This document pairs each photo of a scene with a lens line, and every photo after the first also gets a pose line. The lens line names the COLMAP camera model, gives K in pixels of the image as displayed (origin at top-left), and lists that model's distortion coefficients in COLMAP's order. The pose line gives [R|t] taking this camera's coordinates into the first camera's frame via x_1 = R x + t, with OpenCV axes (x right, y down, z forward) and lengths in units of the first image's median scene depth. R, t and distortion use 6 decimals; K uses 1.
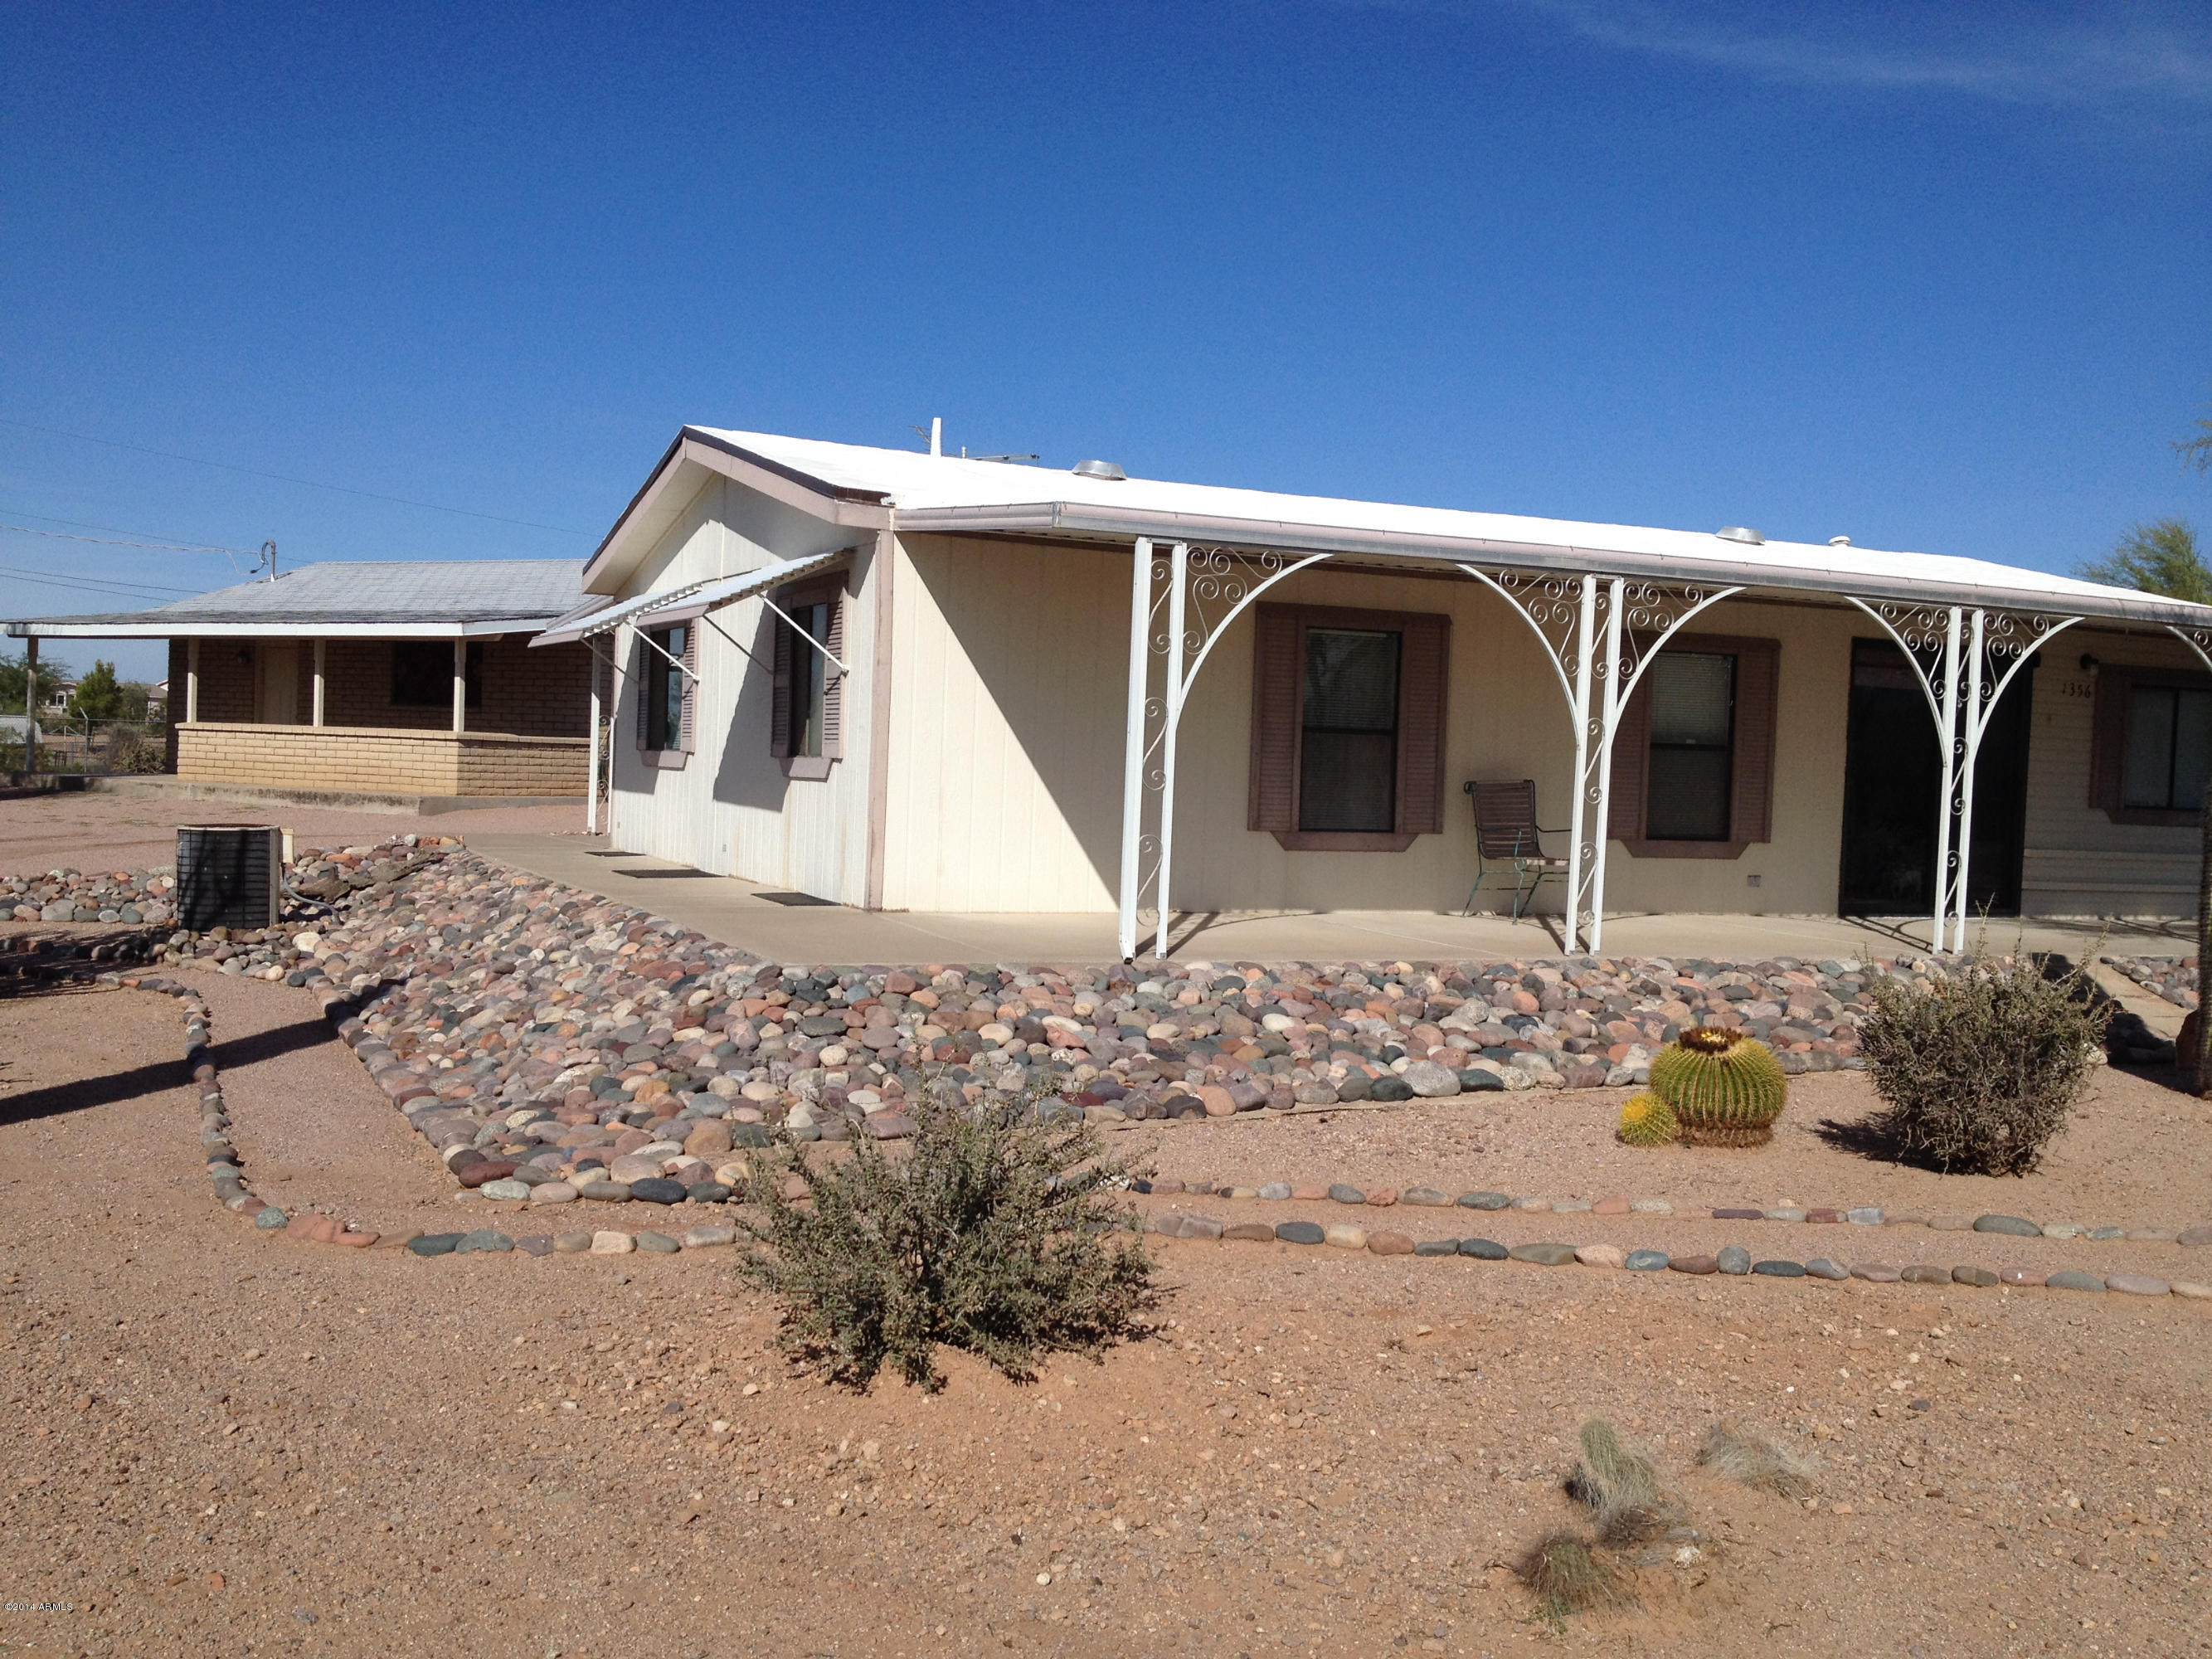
lens RADIAL K [[2042.7, 0, 1105.2], [0, 2042.7, 845.7], [0, 0, 1]] dist [0.203131, -0.513268]
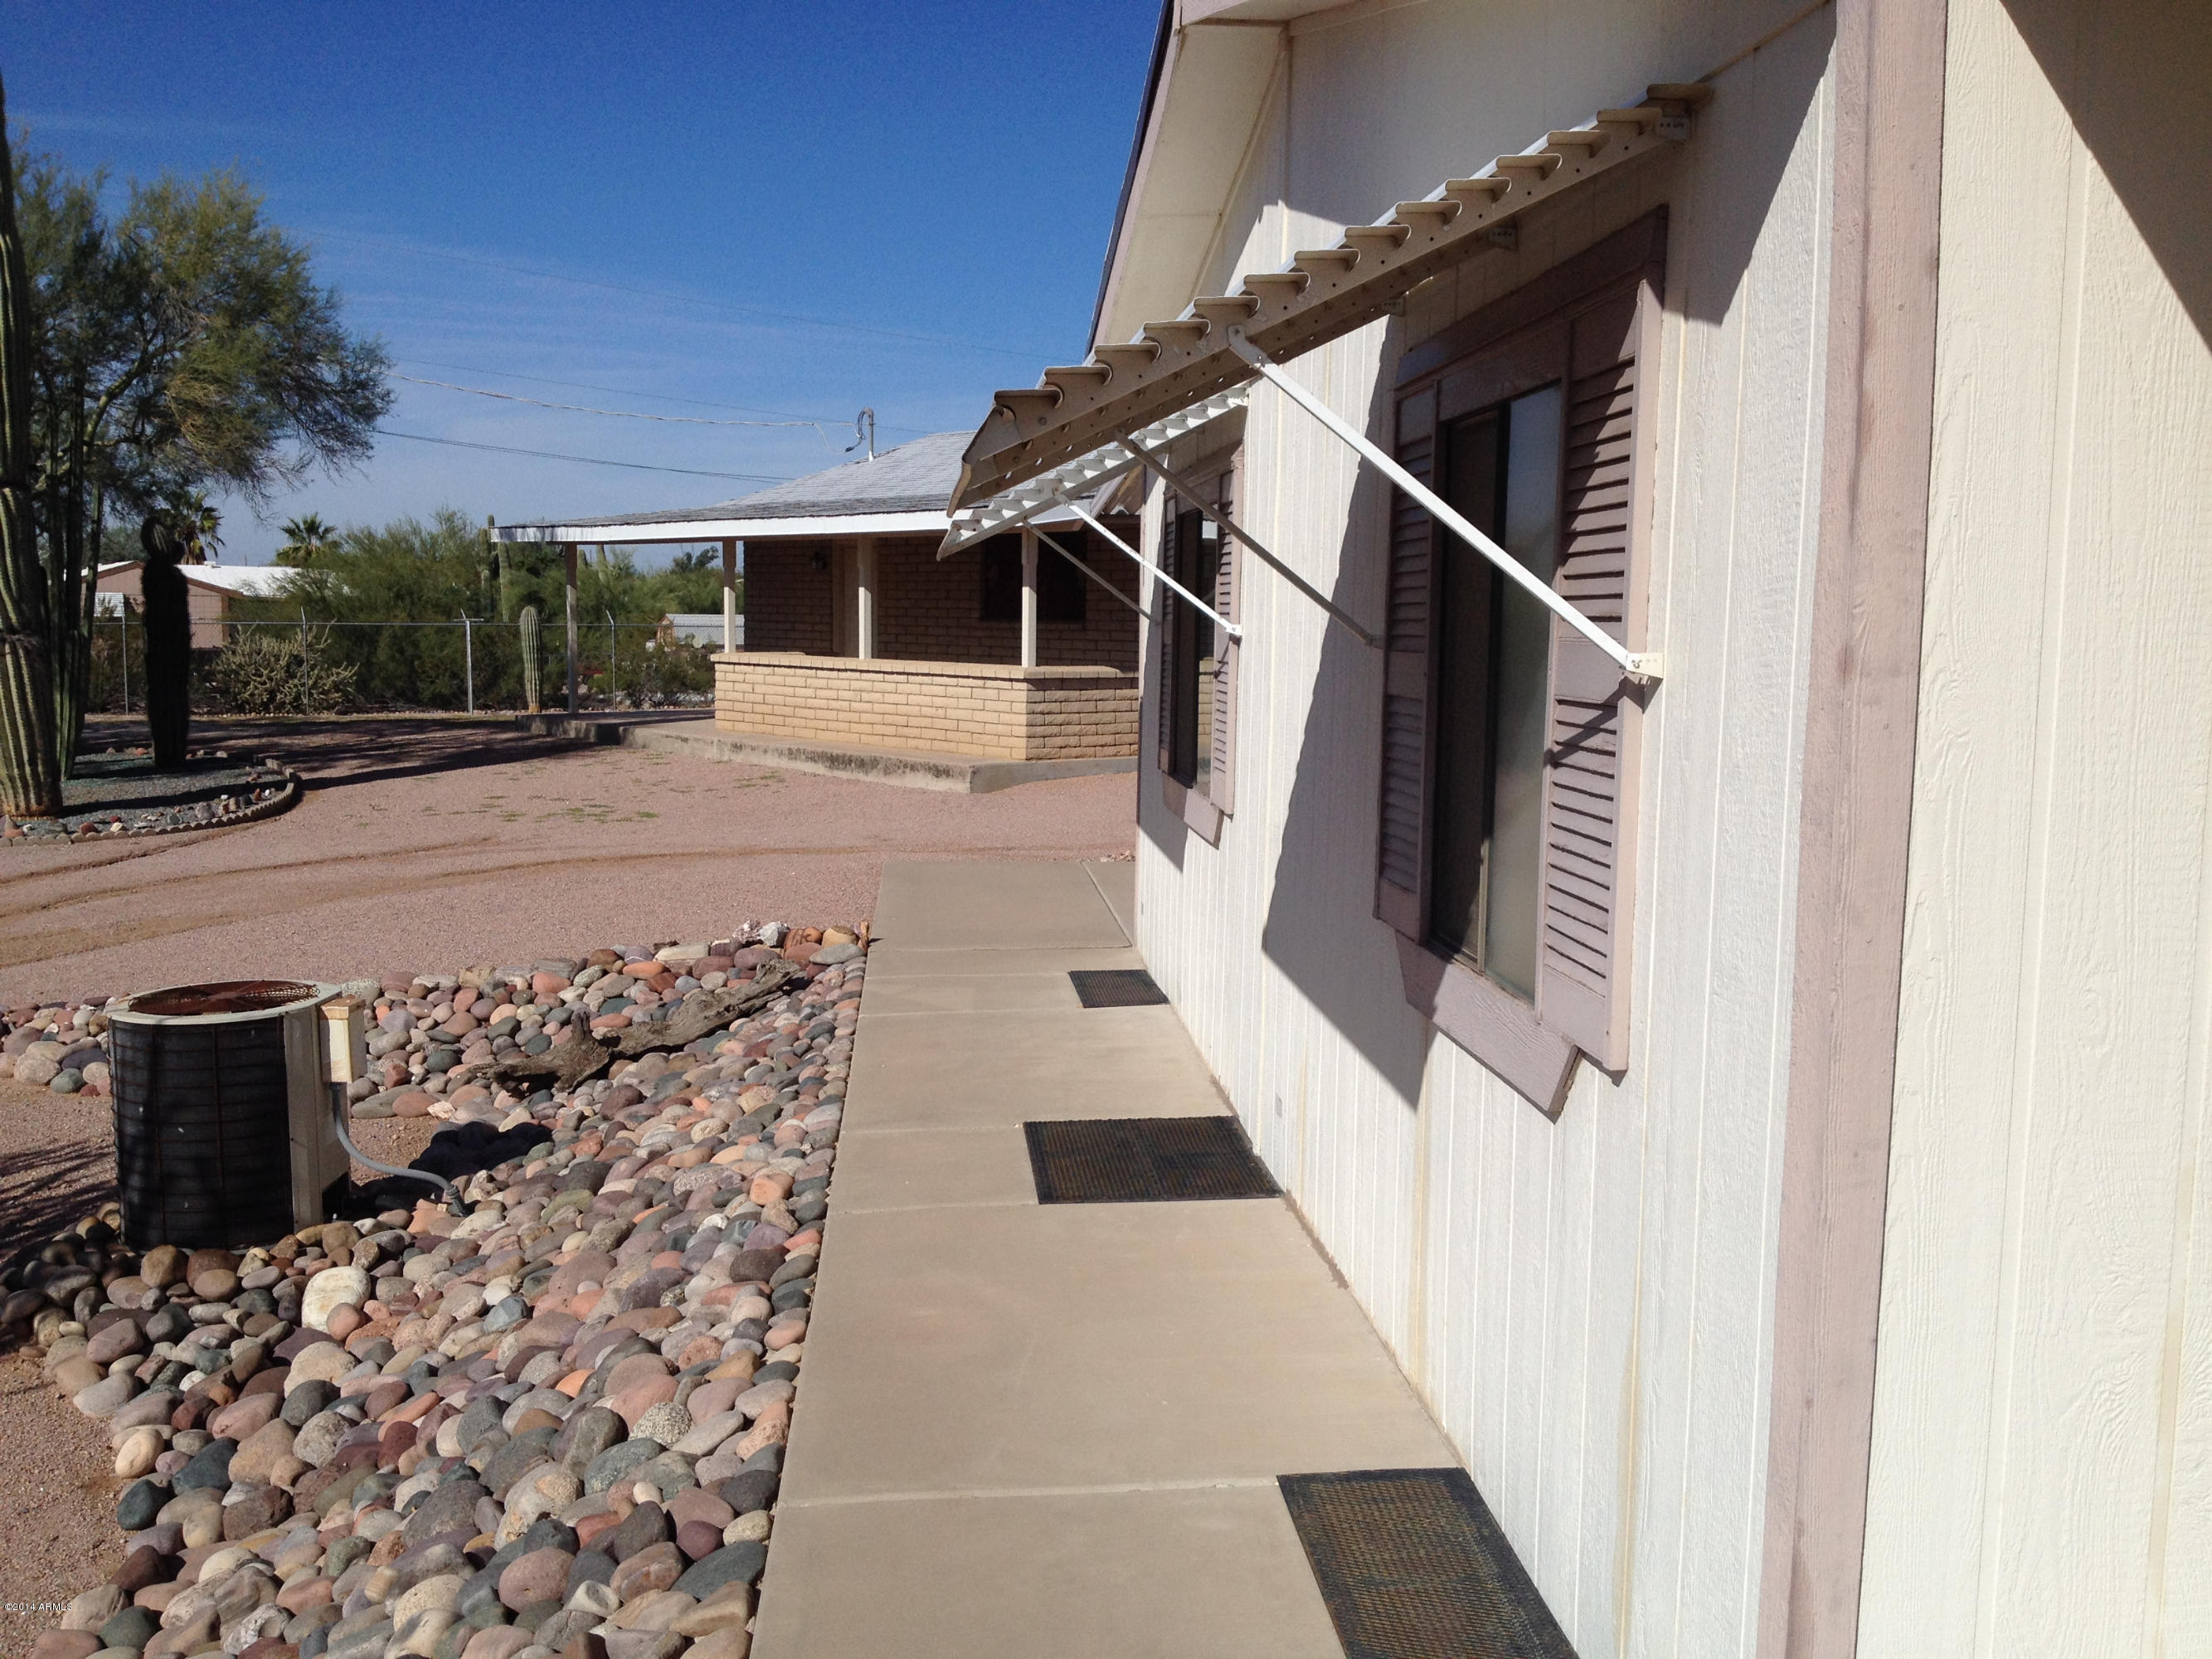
lens RADIAL K [[2042.7, 0, 1105.2], [0, 2042.7, 845.7], [0, 0, 1]] dist [0.203131, -0.513268]
pose [[0.936363, 0.015002, -0.350713, -0.094489], [0.008283, 0.997864, 0.064800, -0.075822], [0.350936, -0.063582, 0.934238, 0.710310]]
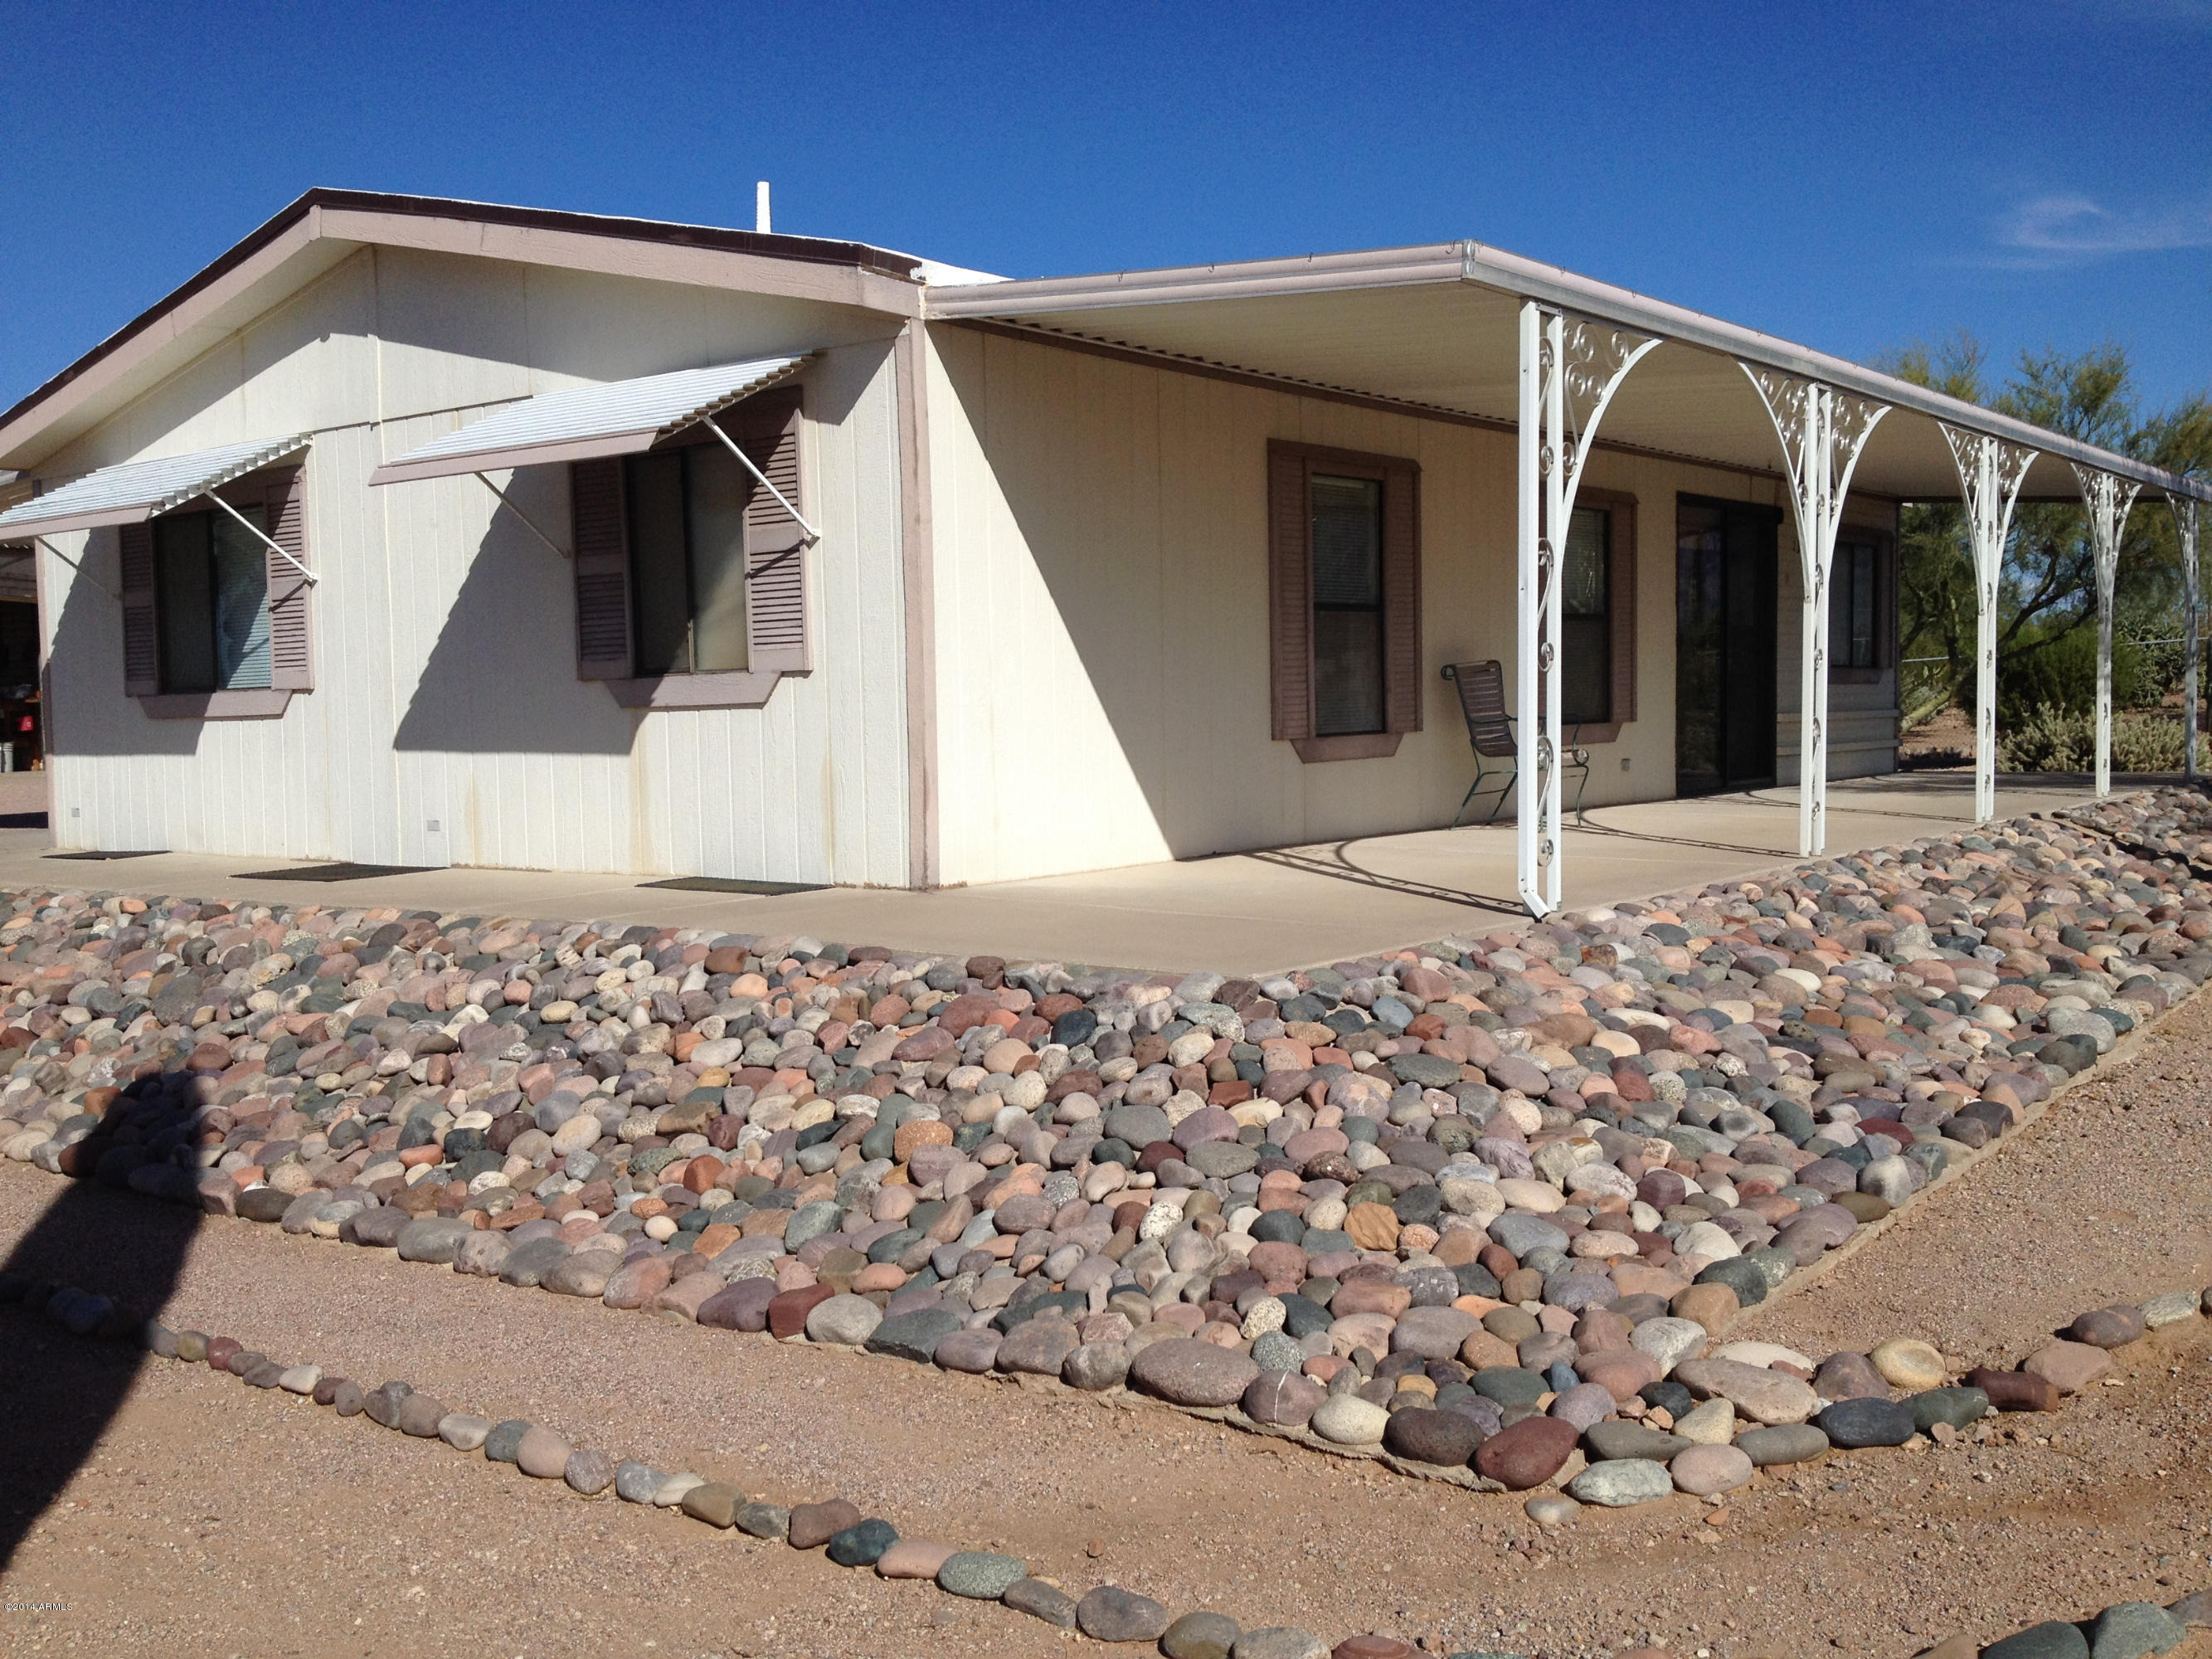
lens RADIAL K [[2042.7, 0, 1105.2], [0, 2042.7, 845.7], [0, 0, 1]] dist [0.203131, -0.513268]
pose [[0.890791, -0.089573, 0.445497, -0.322010], [0.075543, 0.995928, 0.049192, -0.010177], [-0.448089, -0.010165, 0.893931, 0.326918]]
